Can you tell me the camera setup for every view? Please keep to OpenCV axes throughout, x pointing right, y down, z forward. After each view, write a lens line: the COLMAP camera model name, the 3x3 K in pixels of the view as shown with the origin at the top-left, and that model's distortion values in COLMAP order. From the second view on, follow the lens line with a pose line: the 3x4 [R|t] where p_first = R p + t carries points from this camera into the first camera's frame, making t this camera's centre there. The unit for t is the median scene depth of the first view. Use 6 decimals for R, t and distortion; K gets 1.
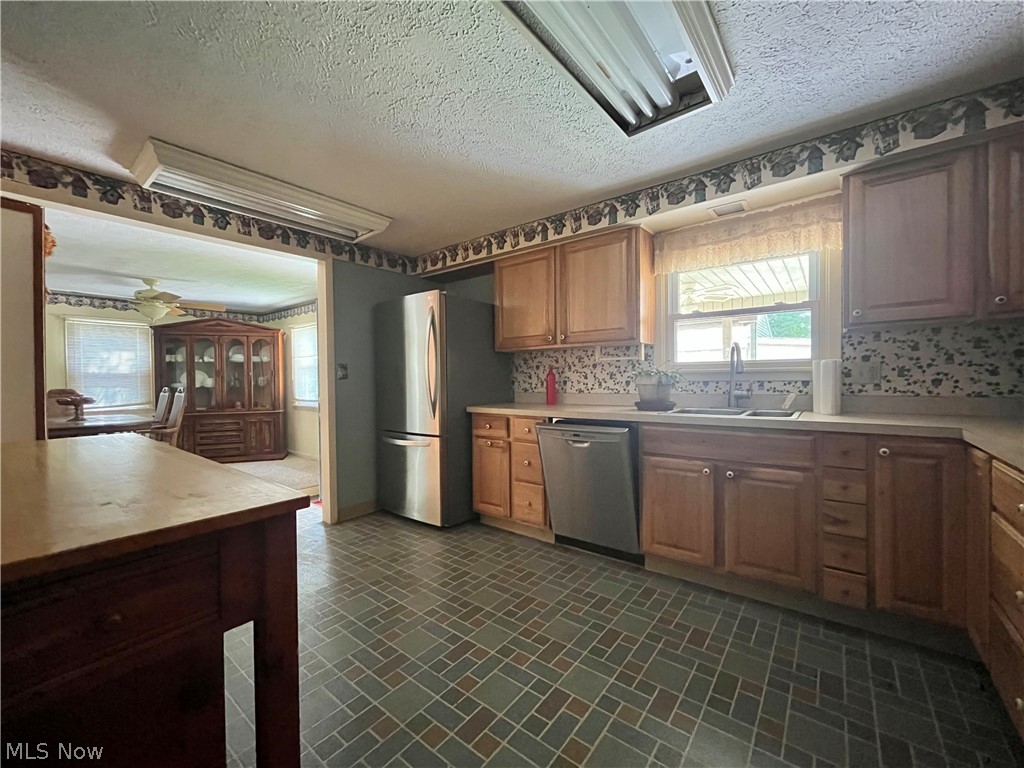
lens RADIAL K [[417.2, 0, 508.6], [0, 417.2, 385.5], [0, 0, 1]] dist [-0.001149, -0.000406]
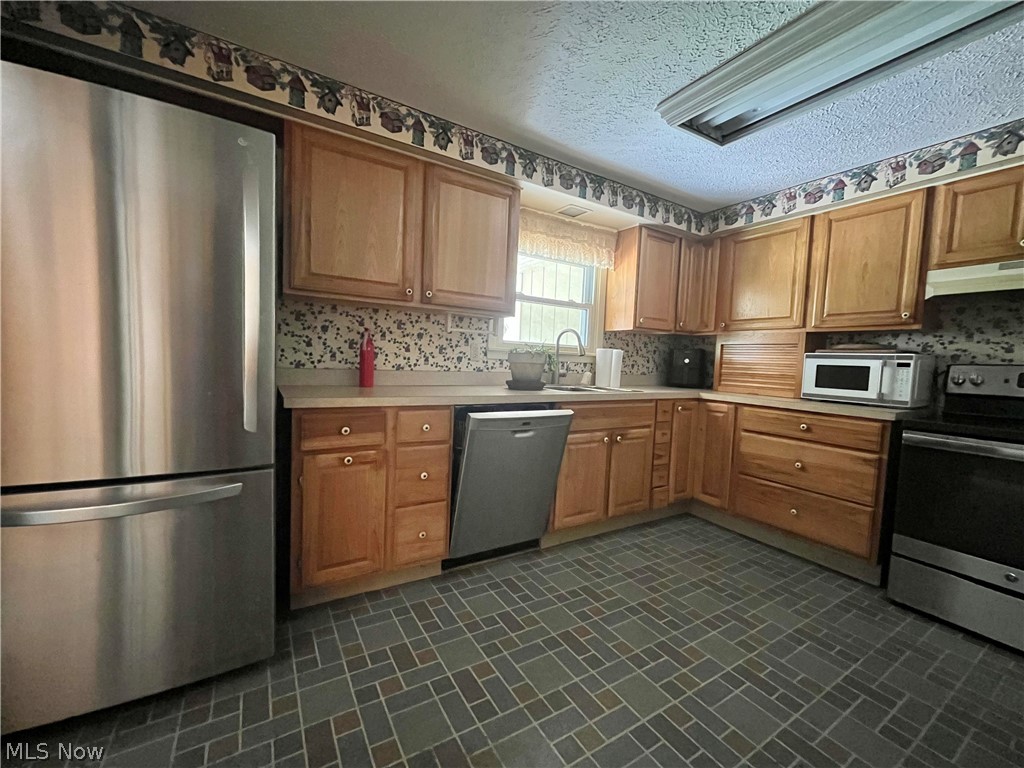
lens RADIAL K [[417.2, 0, 509.1], [0, 417.2, 385.9], [0, 0, 1]] dist [-0.001149, -0.000406]
pose [[0.339902, -0.037513, 0.939712, -0.567592], [-0.032385, 0.998145, 0.051559, 0.001745], [-0.939903, -0.047958, 0.338057, 0.684771]]
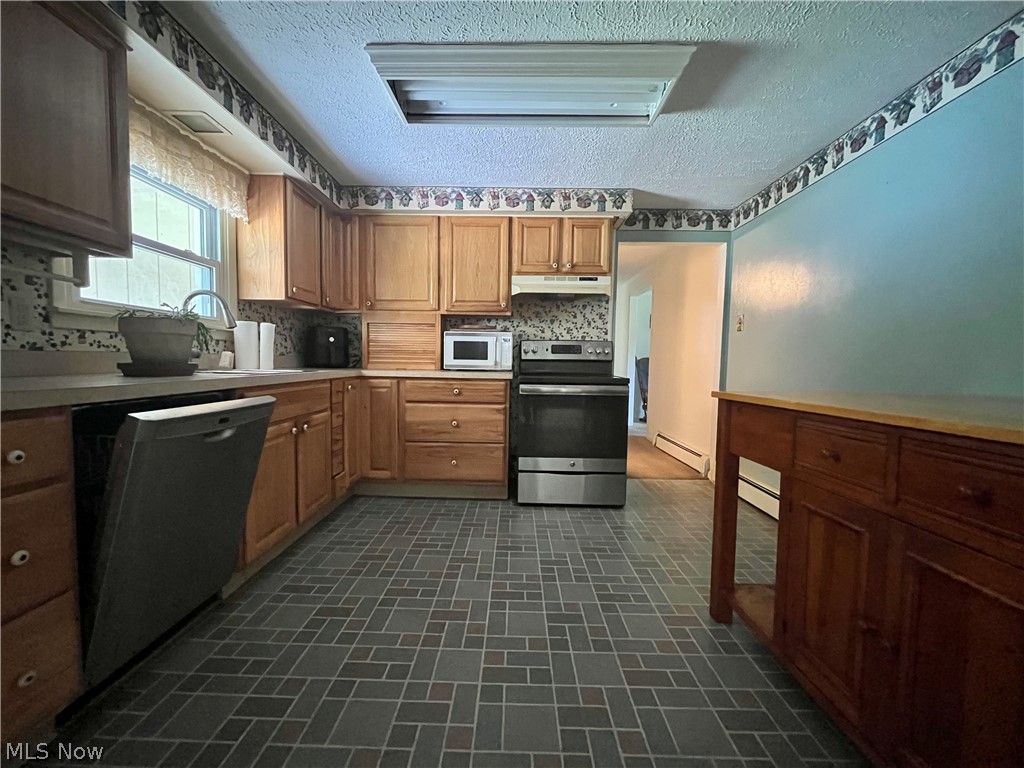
lens RADIAL K [[417.2, 0, 512.7], [0, 417.2, 385.7], [0, 0, 1]] dist [-0.001149, -0.000406]
pose [[-0.614846, -0.045960, 0.787307, -0.462492], [0.000527, 0.998276, 0.058686, 0.036443], [-0.788647, 0.036498, -0.613762, 0.939616]]
